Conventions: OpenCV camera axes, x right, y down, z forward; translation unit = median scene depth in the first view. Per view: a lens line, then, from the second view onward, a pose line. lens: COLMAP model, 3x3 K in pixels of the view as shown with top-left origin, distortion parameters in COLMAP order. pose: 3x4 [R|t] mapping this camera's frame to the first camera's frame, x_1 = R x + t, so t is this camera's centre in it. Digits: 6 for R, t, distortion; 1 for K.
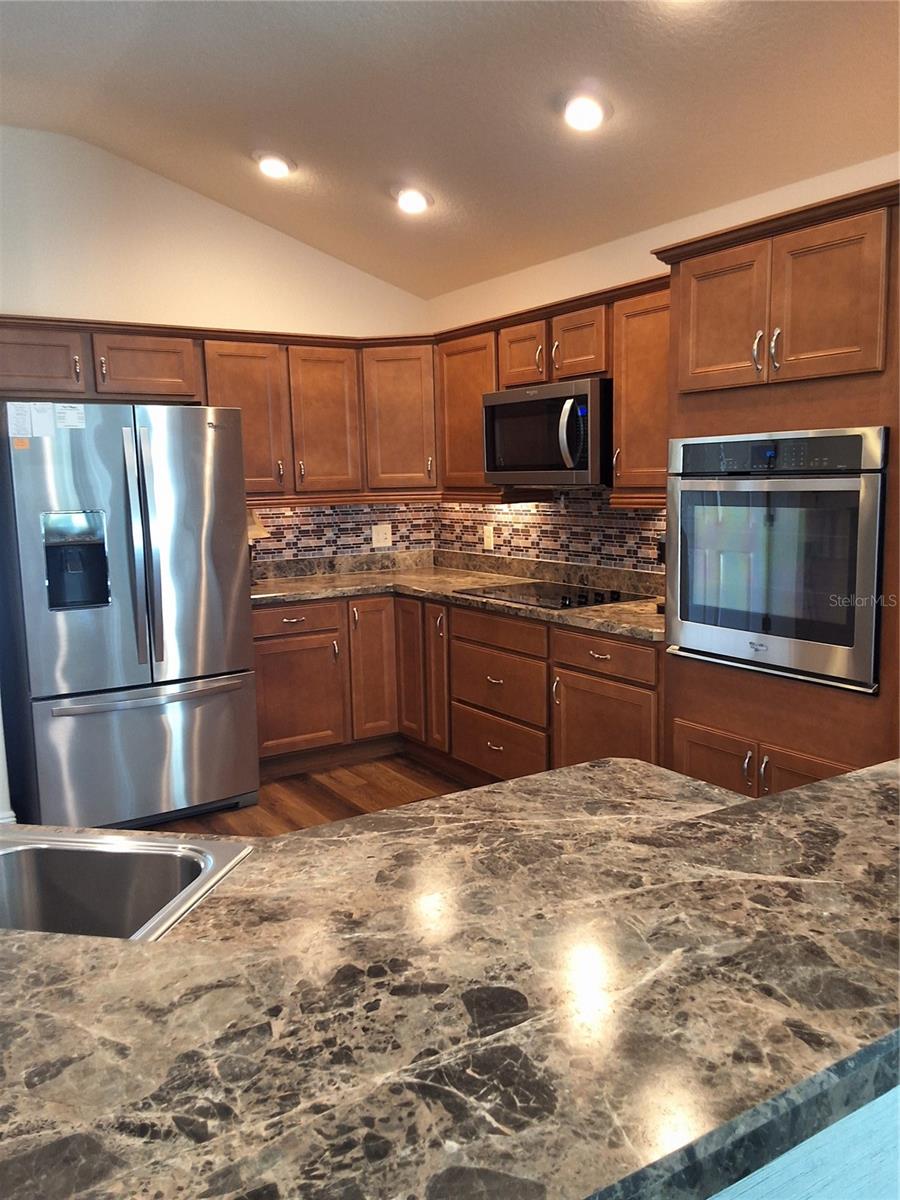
lens RADIAL K [[982.9, 0, 450.0], [0, 982.9, 600.0], [0, 0, 1]] dist [0.112296, -0.001363]
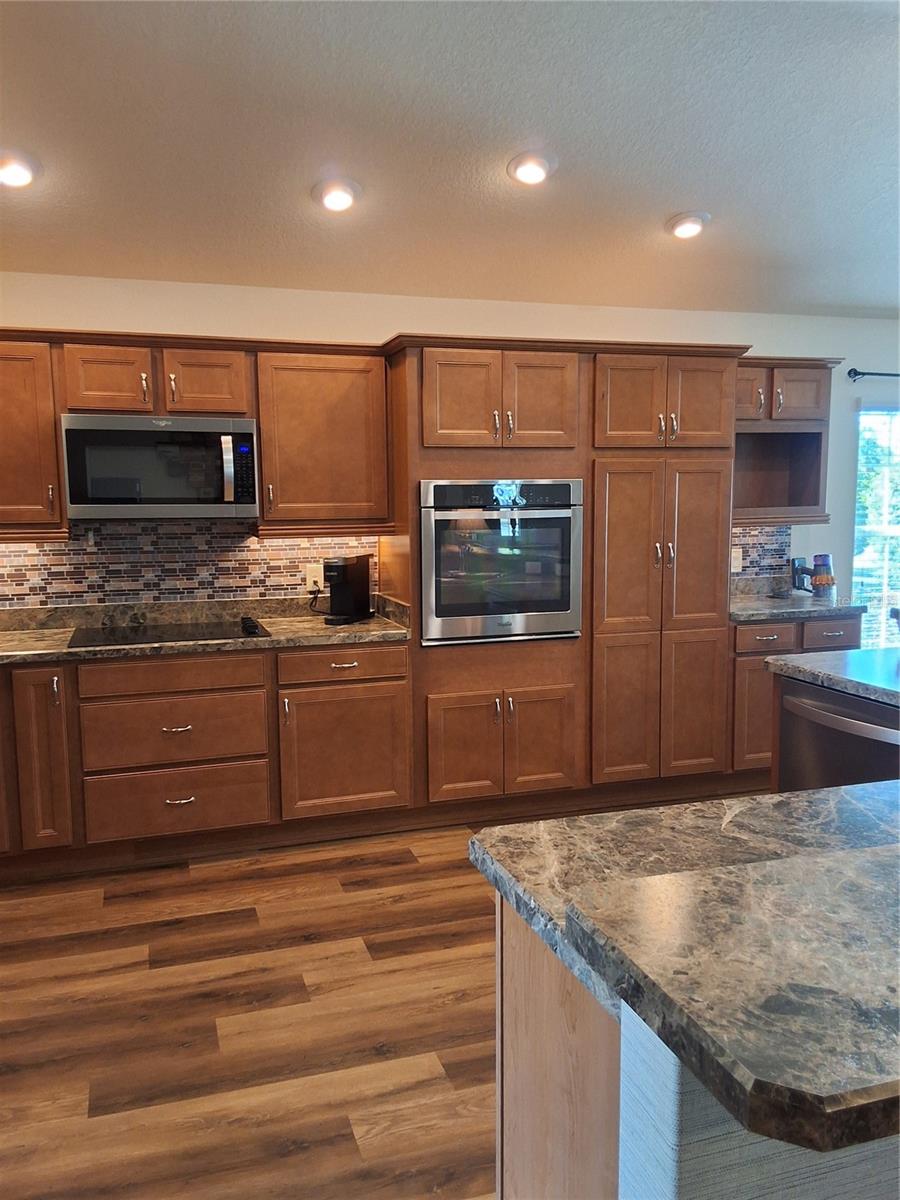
lens RADIAL K [[982.9, 0, 450.0], [0, 982.9, 600.0], [0, 0, 1]] dist [0.112296, -0.001363]
pose [[0.255322, -0.079964, 0.963544, -0.745114], [0.132018, 0.990124, 0.047187, -0.045605], [-0.957801, 0.115157, 0.263357, 0.468416]]
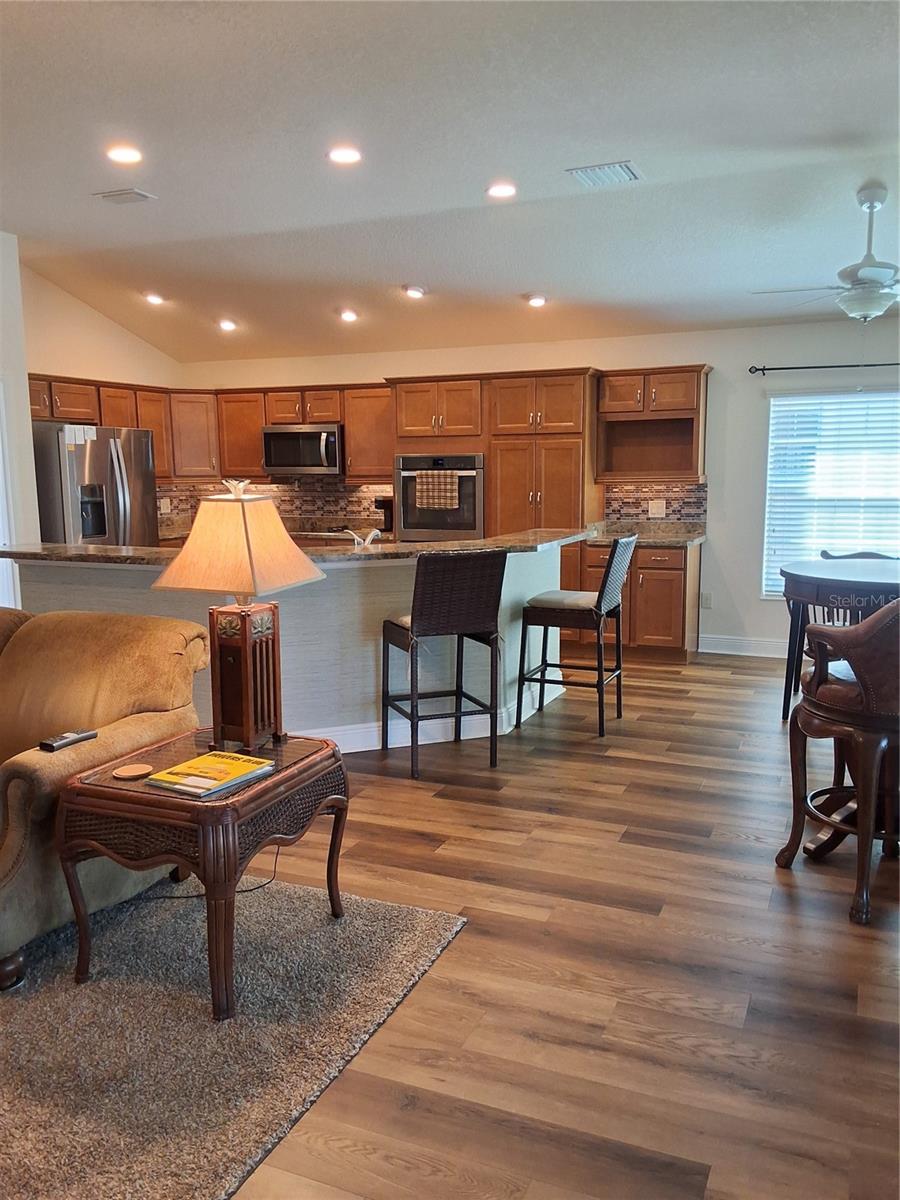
lens RADIAL K [[982.9, 0, 450.0], [0, 982.9, 600.0], [0, 0, 1]] dist [0.112296, -0.001363]
pose [[0.836330, -0.054905, 0.545470, -0.732578], [0.060198, 0.998153, 0.008173, 0.133337], [-0.544911, 0.026001, 0.838090, -0.798399]]
